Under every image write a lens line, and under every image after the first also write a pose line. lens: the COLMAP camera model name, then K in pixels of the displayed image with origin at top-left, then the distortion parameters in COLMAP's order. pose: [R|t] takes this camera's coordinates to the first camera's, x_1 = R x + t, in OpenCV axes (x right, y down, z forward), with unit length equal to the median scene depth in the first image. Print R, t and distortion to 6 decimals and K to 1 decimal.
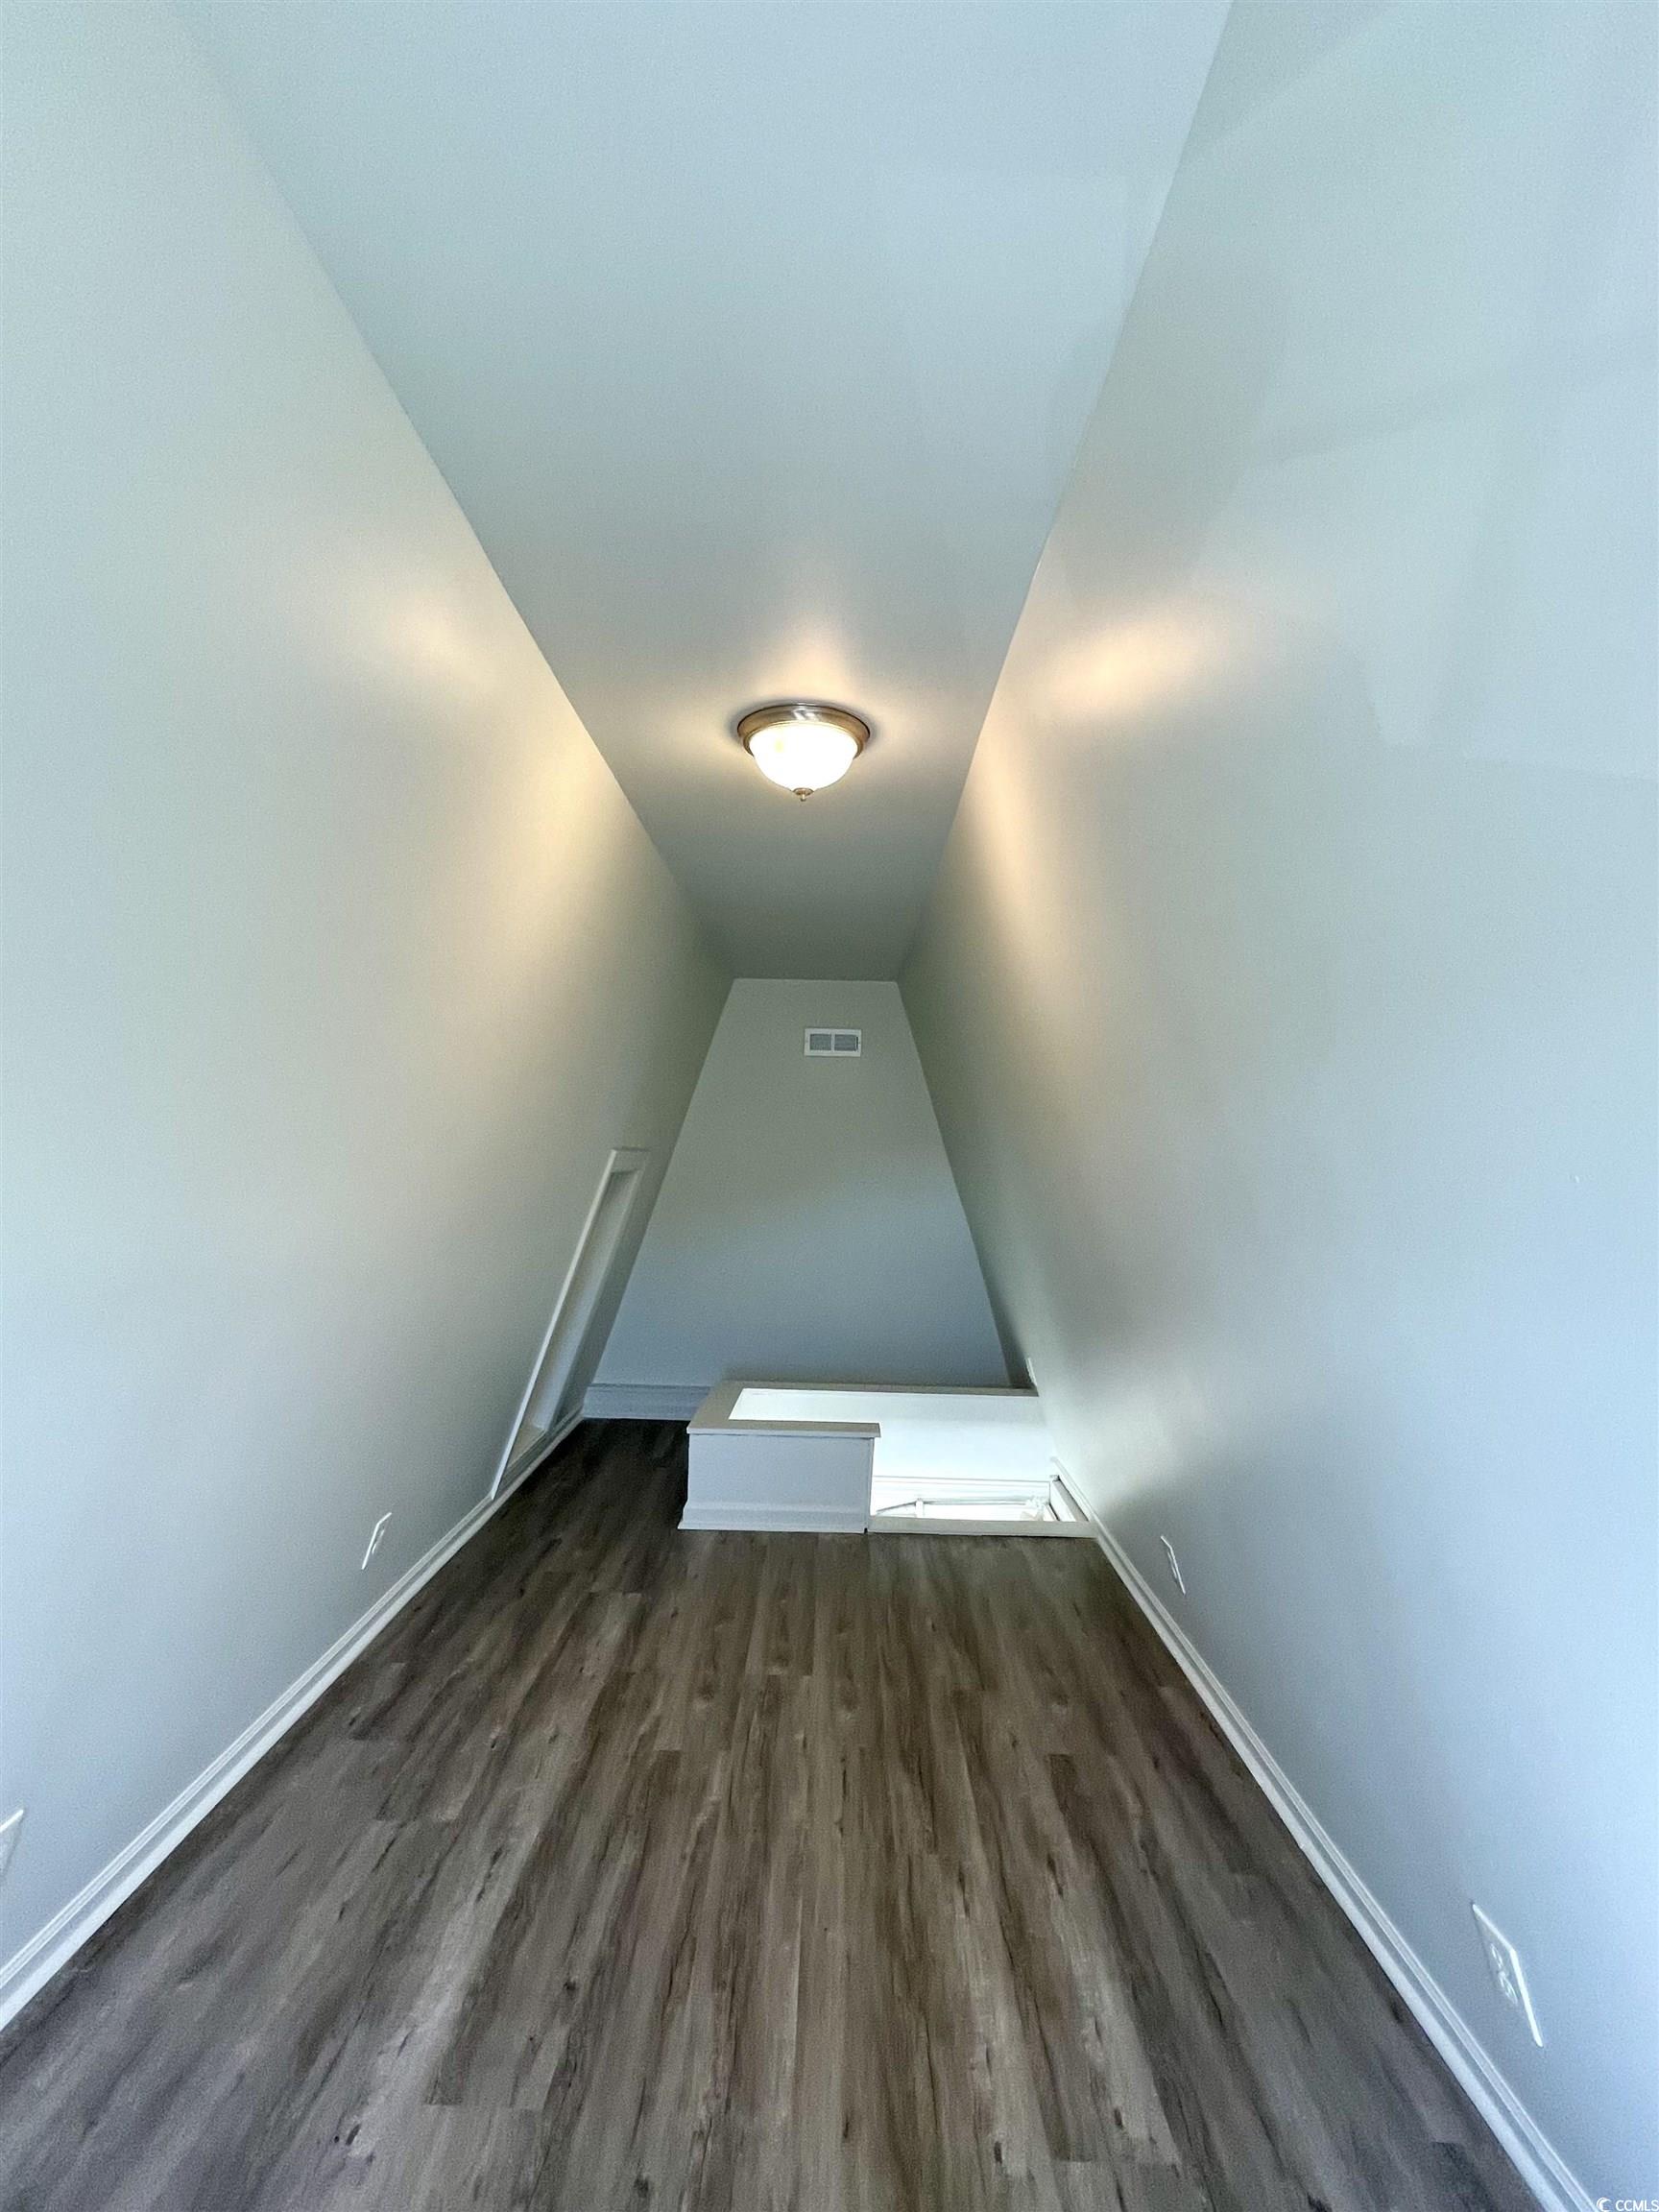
lens RADIAL K [[966.2, 0, 829.5], [0, 966.2, 1106.0], [0, 0, 1]] dist [0.000179, 0.000039]
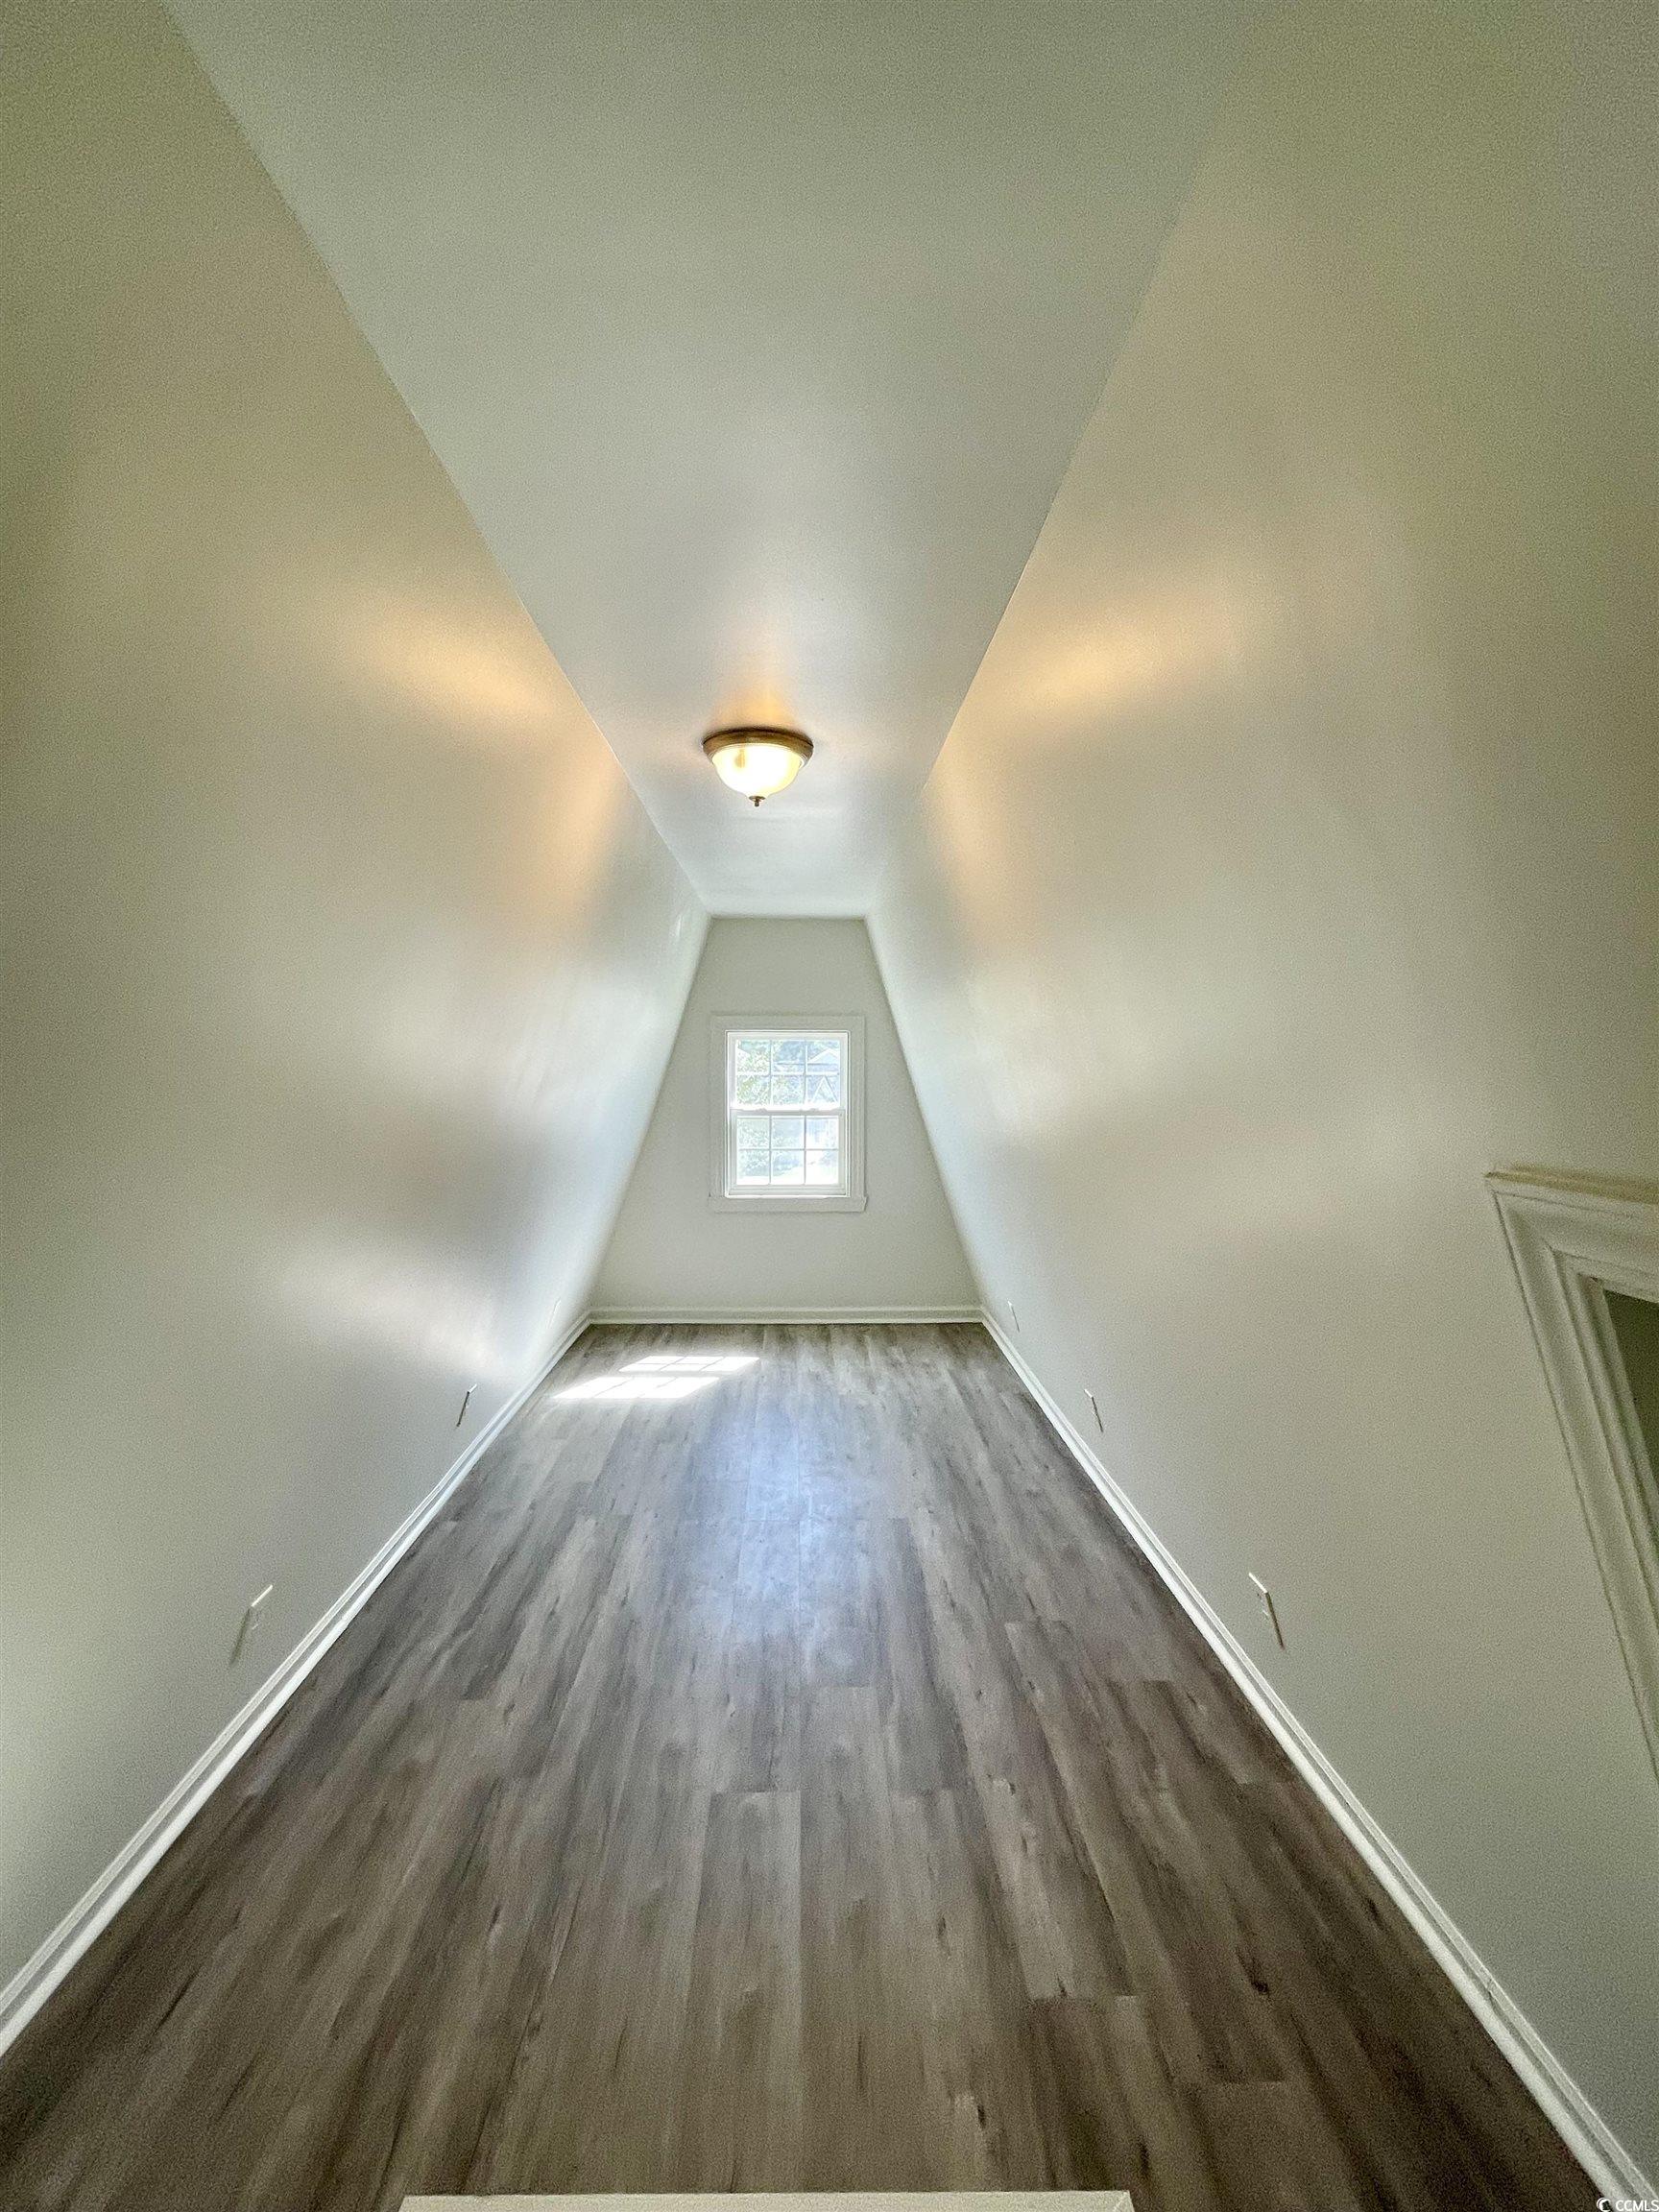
lens RADIAL K [[966.2, 0, 829.5], [0, 966.2, 1106.0], [0, 0, 1]] dist [0.000179, 0.000039]
pose [[-0.998741, -0.026931, -0.042317, -0.066945], [-0.026606, 0.999612, -0.008231, 0.052052], [0.042523, -0.007094, -0.999070, 1.860786]]
